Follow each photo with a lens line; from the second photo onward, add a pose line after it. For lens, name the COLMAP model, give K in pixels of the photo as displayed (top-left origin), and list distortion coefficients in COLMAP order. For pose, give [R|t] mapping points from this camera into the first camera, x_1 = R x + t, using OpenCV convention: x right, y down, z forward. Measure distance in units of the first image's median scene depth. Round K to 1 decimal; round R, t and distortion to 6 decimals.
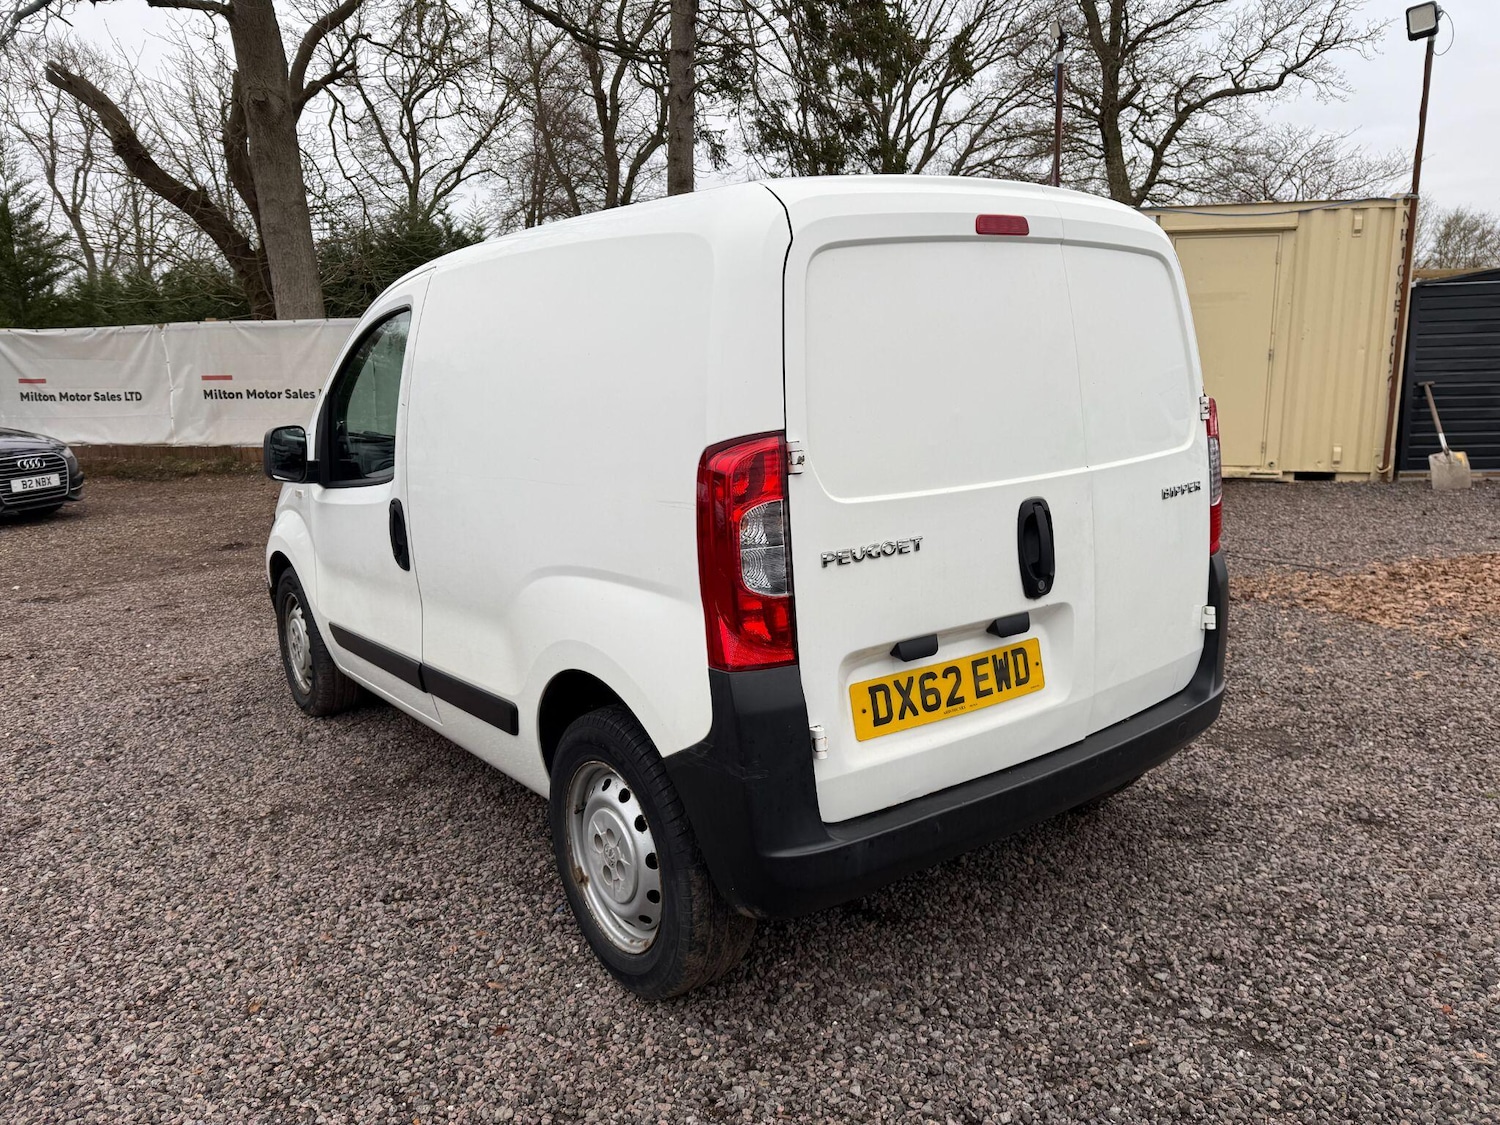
lens RADIAL K [[1057.9, 0, 738.3], [0, 1057.9, 554.4], [0, 0, 1]] dist [0.039341, -0.040803]
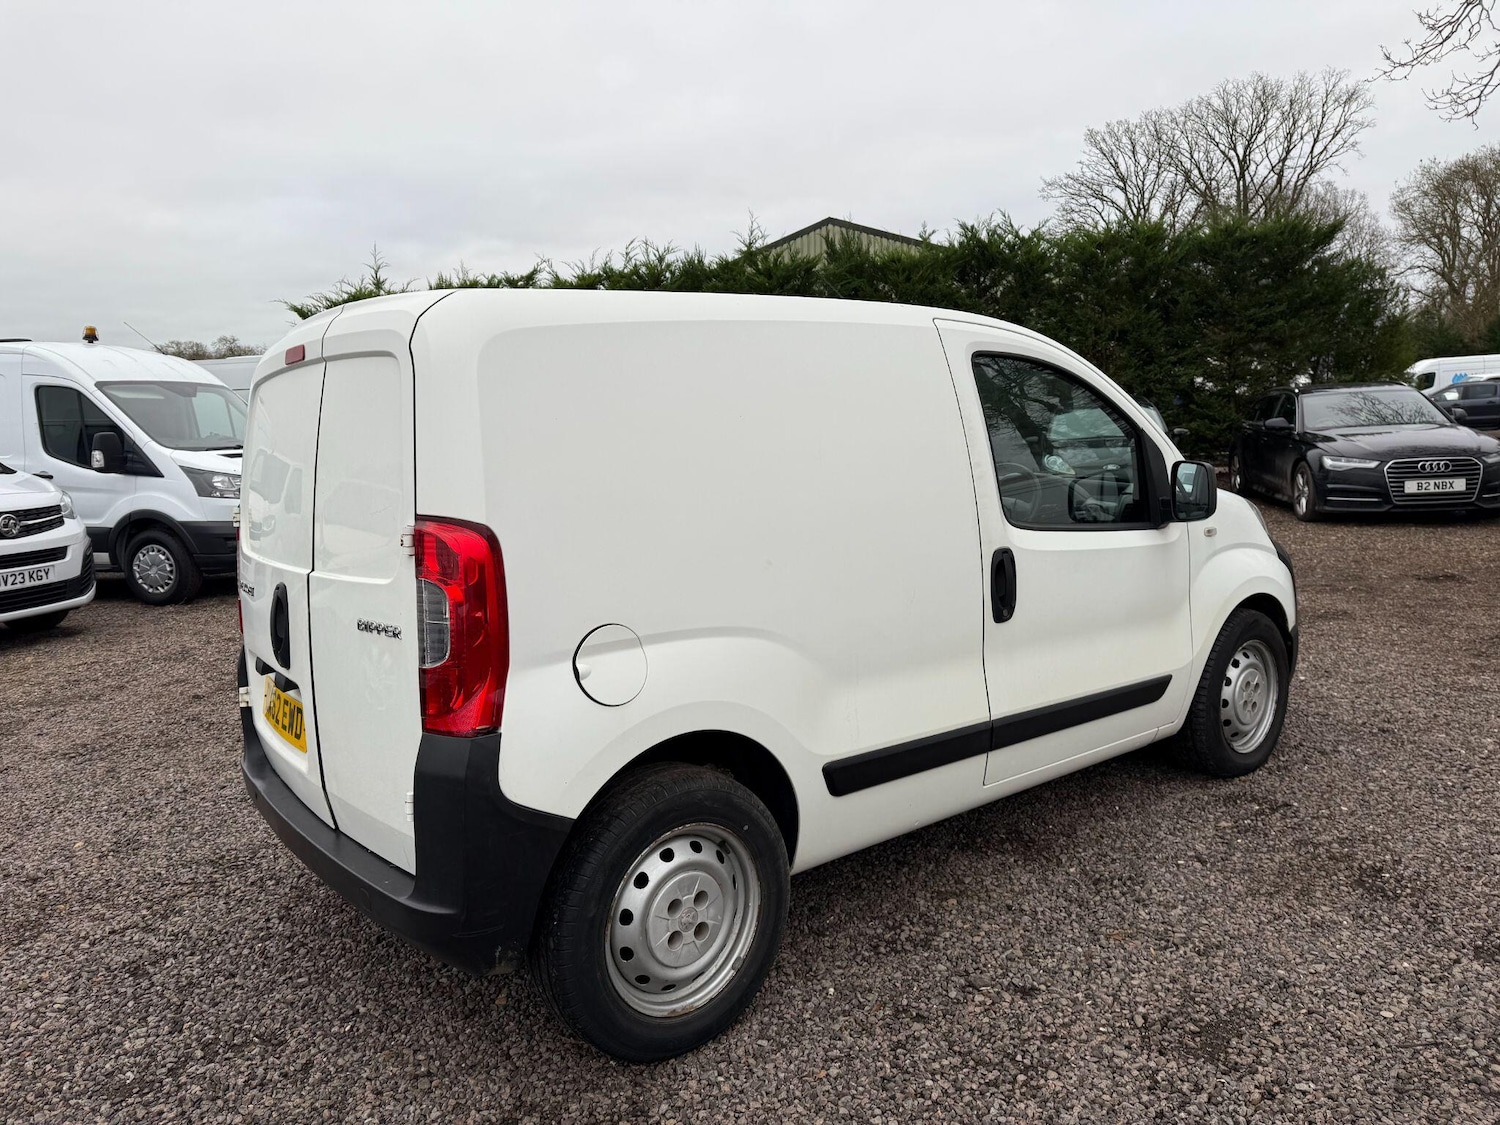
lens RADIAL K [[1057.9, 0, 751.9], [0, 1057.9, 554.4], [0, 0, 1]] dist [0.039341, -0.040803]
pose [[0.047432, 0.159694, -0.986026, 1.120941], [-0.132966, 0.979362, 0.152219, -0.256115], [0.989985, 0.123888, 0.067687, 1.095151]]
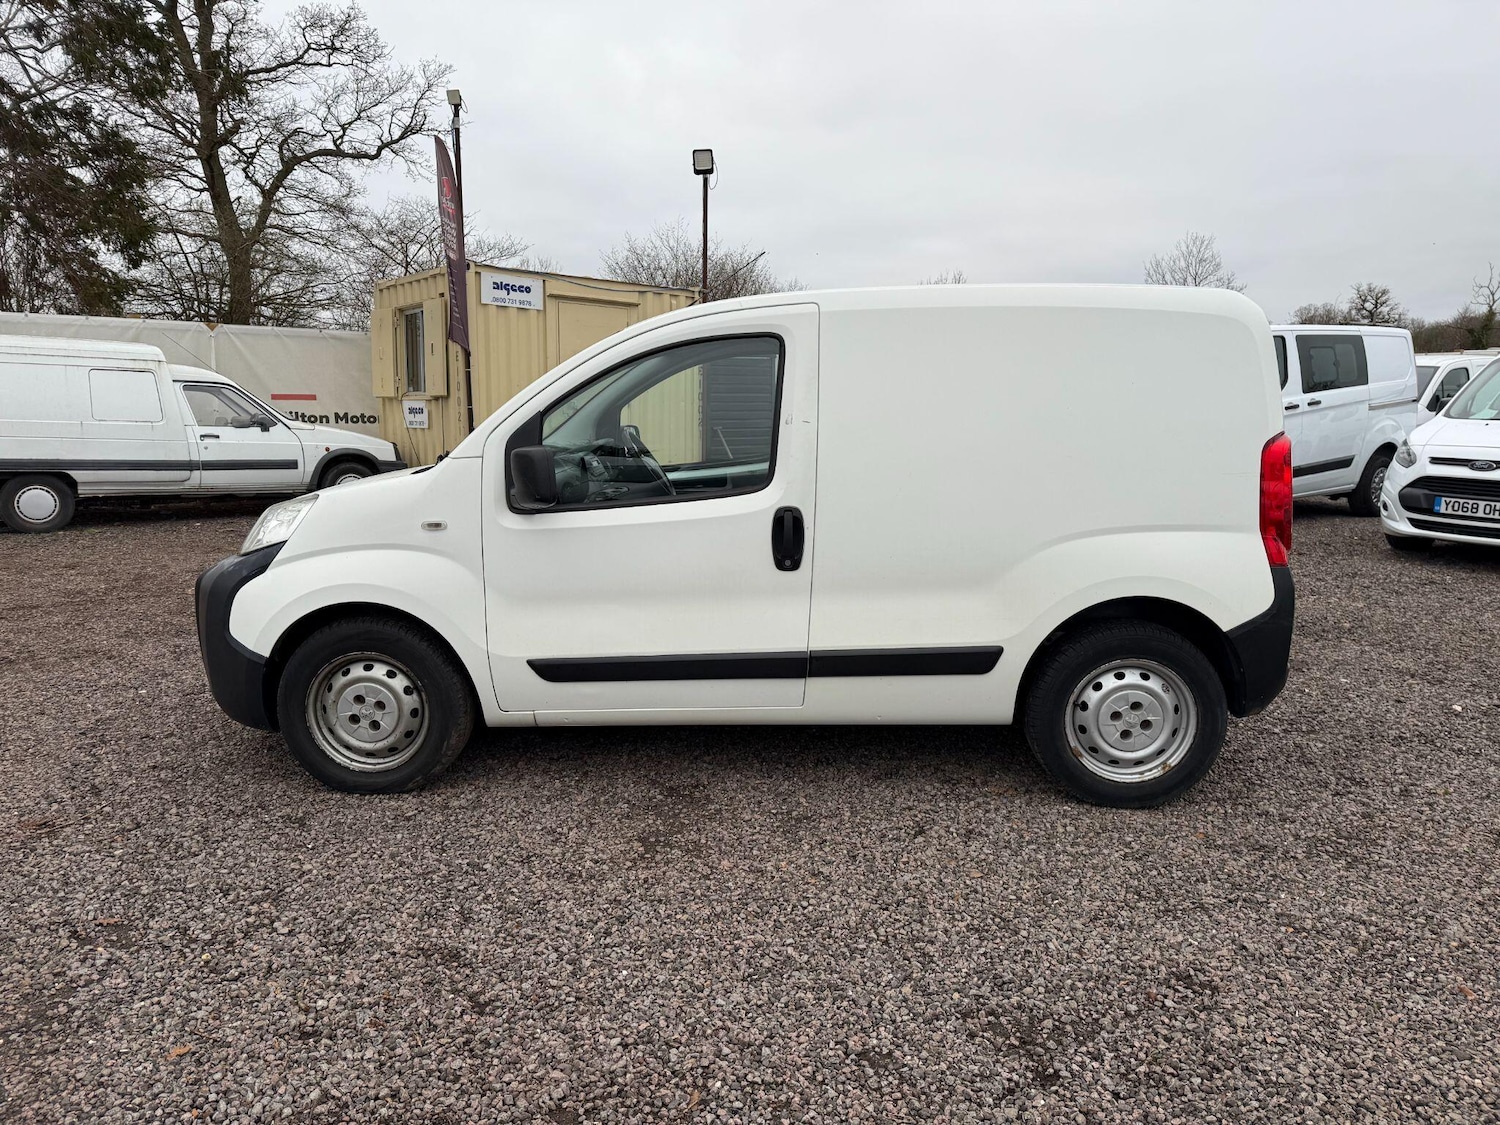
lens RADIAL K [[1057.9, 0, 751.7], [0, 1057.9, 568.4], [0, 0, 1]] dist [0.039341, -0.040803]
pose [[0.635723, -0.089901, 0.766664, -1.271043], [0.112122, 0.993416, 0.023517, -0.019595], [-0.763731, 0.071010, 0.641618, 0.349288]]
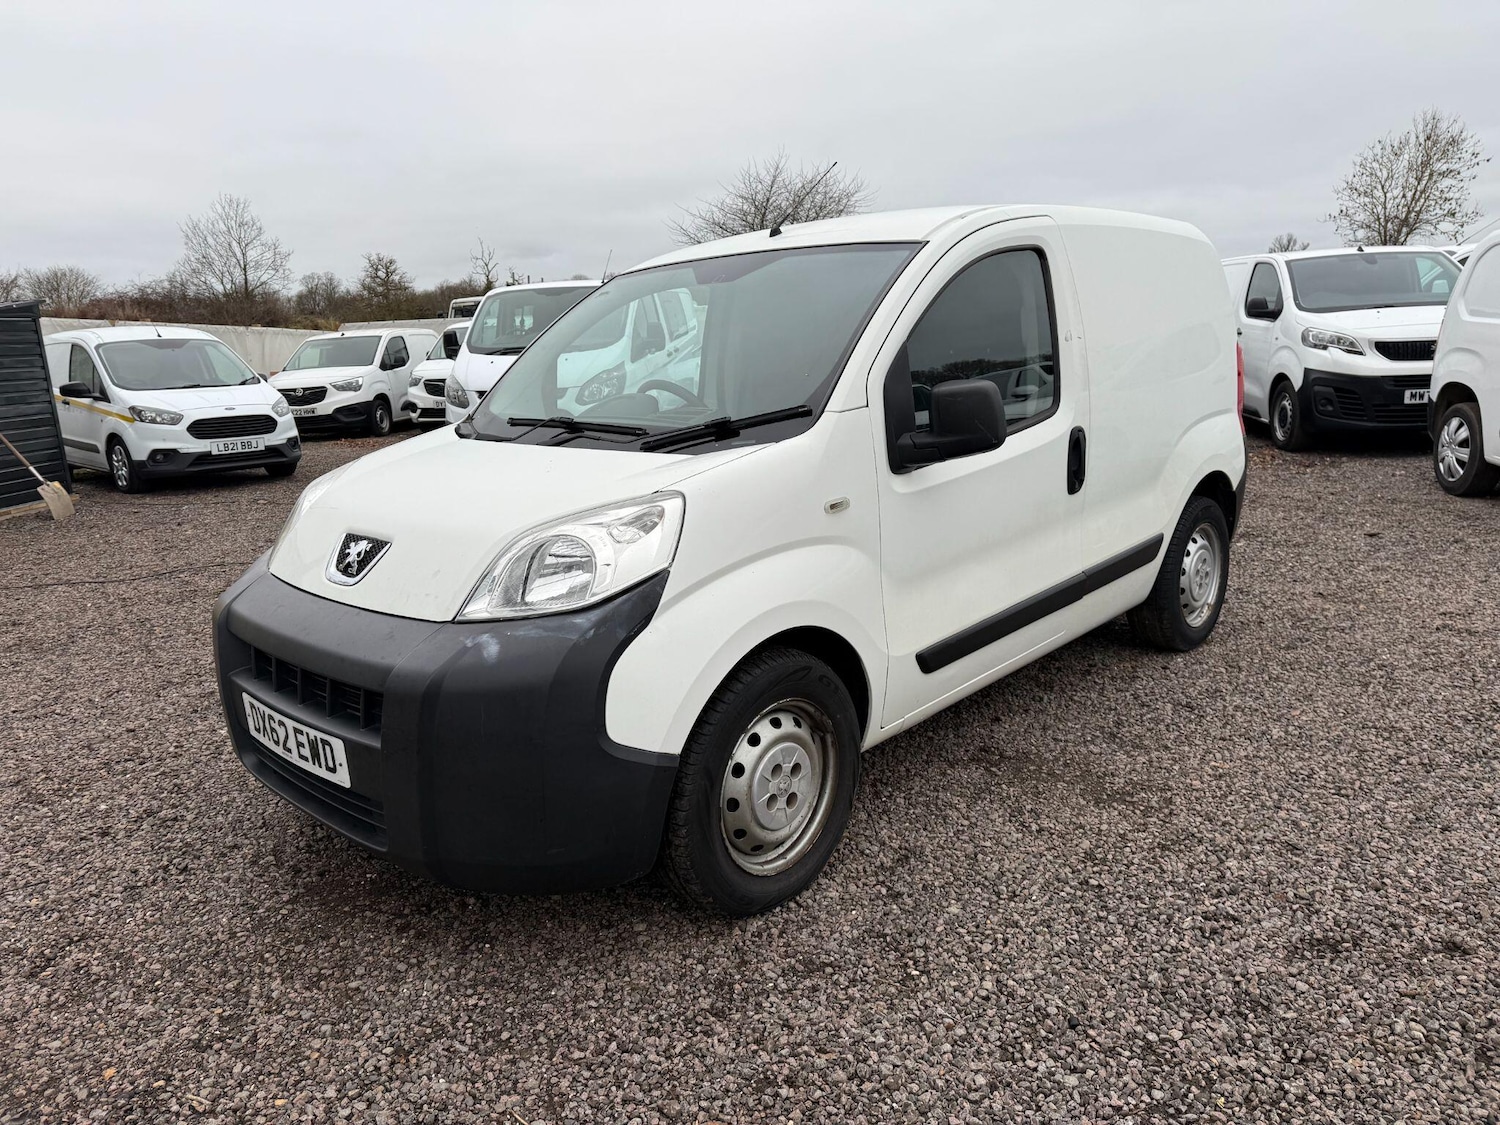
lens RADIAL K [[1057.9, 0, 755.4], [0, 1057.9, 564.2], [0, 0, 1]] dist [0.039341, -0.040803]
pose [[-0.163951, -0.163093, 0.972893, -1.423372], [0.228765, 0.953066, 0.198321, -0.219880], [-0.959576, 0.255078, -0.118947, 1.567000]]
